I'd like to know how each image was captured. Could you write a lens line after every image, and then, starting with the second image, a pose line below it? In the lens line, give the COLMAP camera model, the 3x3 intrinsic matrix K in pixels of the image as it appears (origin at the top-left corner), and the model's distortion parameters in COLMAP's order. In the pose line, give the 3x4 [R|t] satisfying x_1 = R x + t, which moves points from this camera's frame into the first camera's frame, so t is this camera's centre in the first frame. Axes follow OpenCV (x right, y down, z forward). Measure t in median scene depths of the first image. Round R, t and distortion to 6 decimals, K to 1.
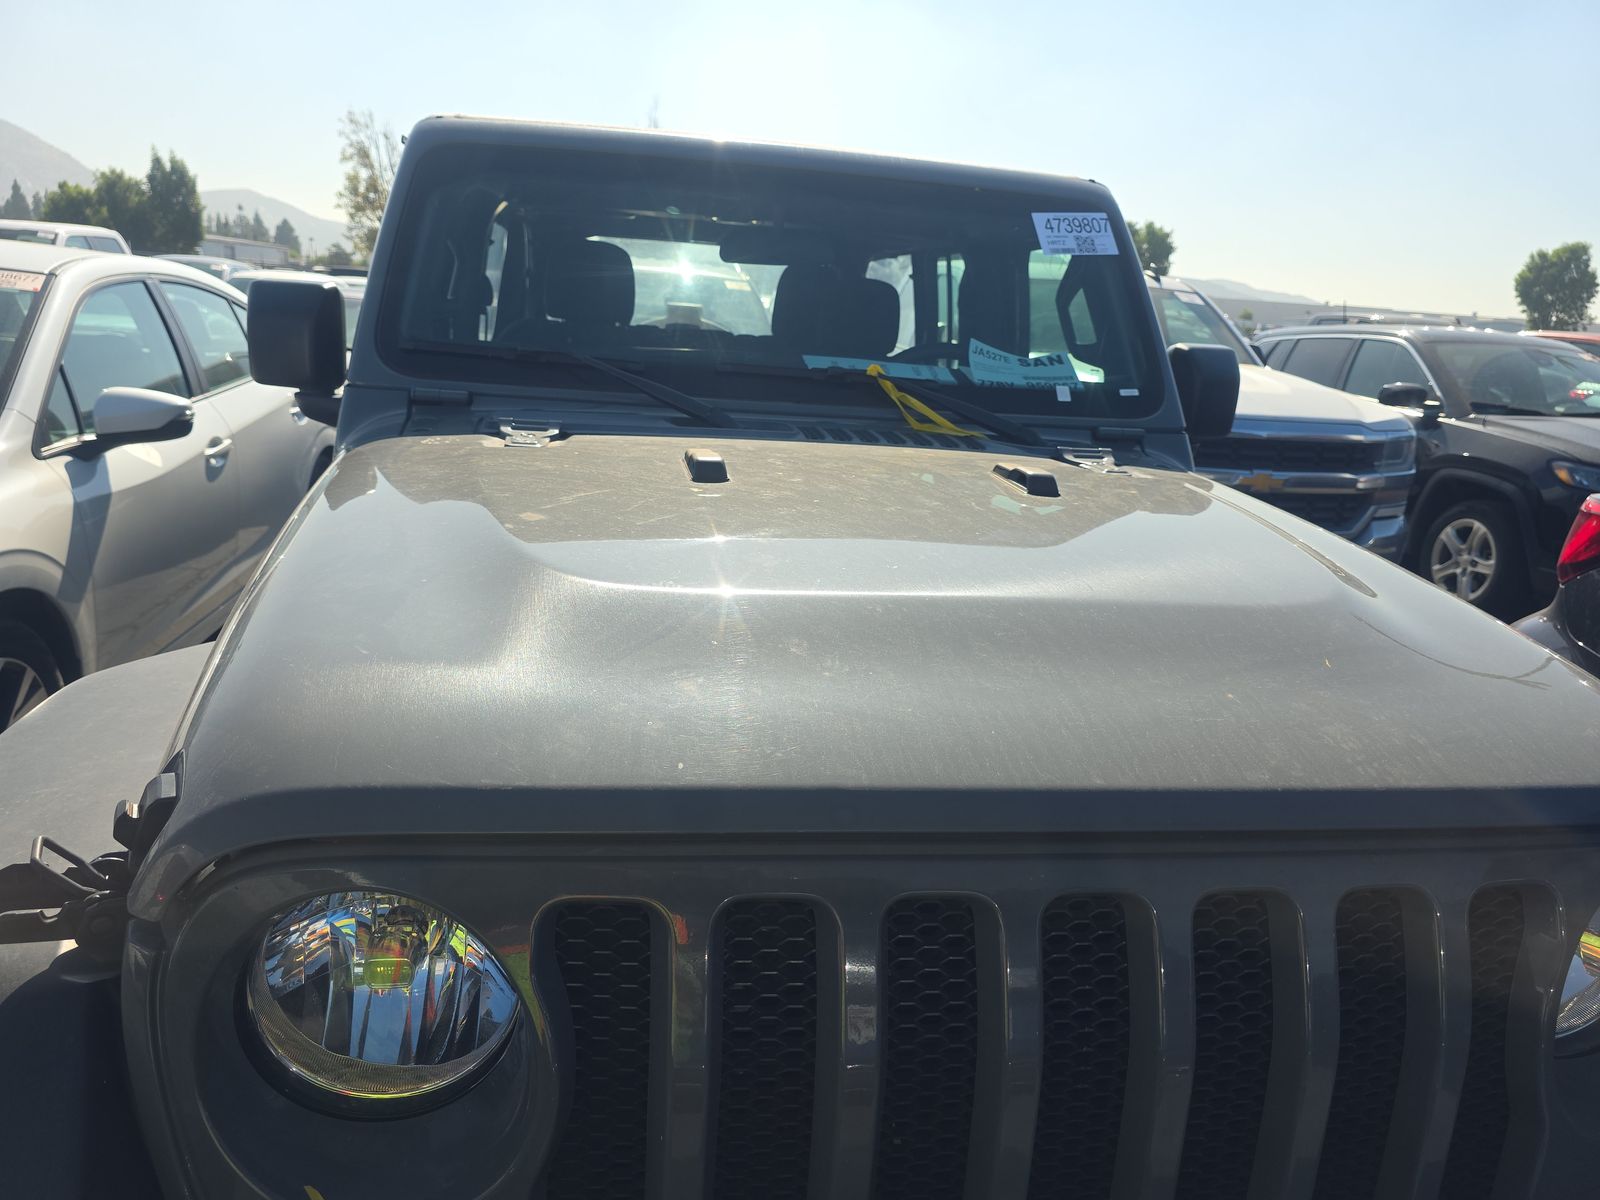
lens RADIAL K [[1077.9, 0, 795.0], [0, 1077.9, 597.9], [0, 0, 1]] dist [-0.000079, -0.002382]
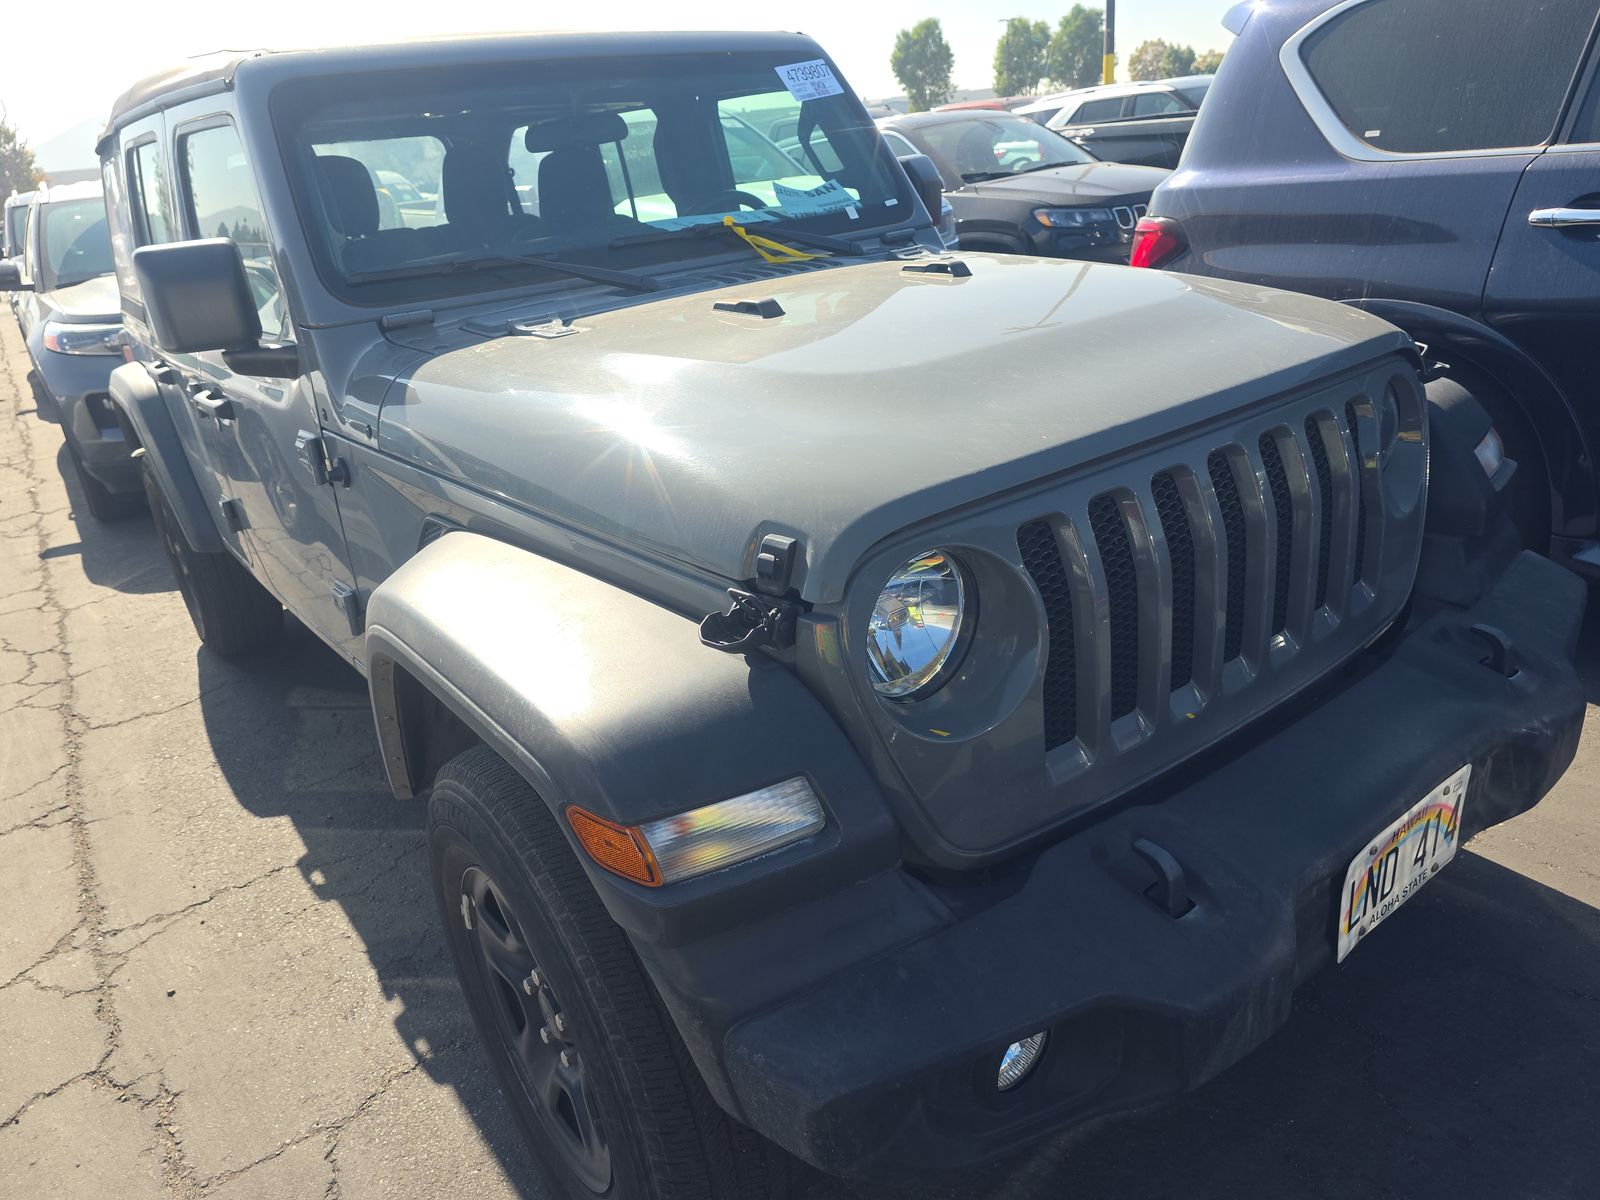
lens RADIAL K [[1077.9, 0, 795.0], [0, 1077.9, 597.9], [0, 0, 1]] dist [-0.000079, -0.002382]
pose [[0.873142, -0.322051, 0.365932, -0.438555], [0.273639, 0.945065, 0.178812, -0.007163], [-0.403417, -0.055995, 0.913302, -0.159163]]
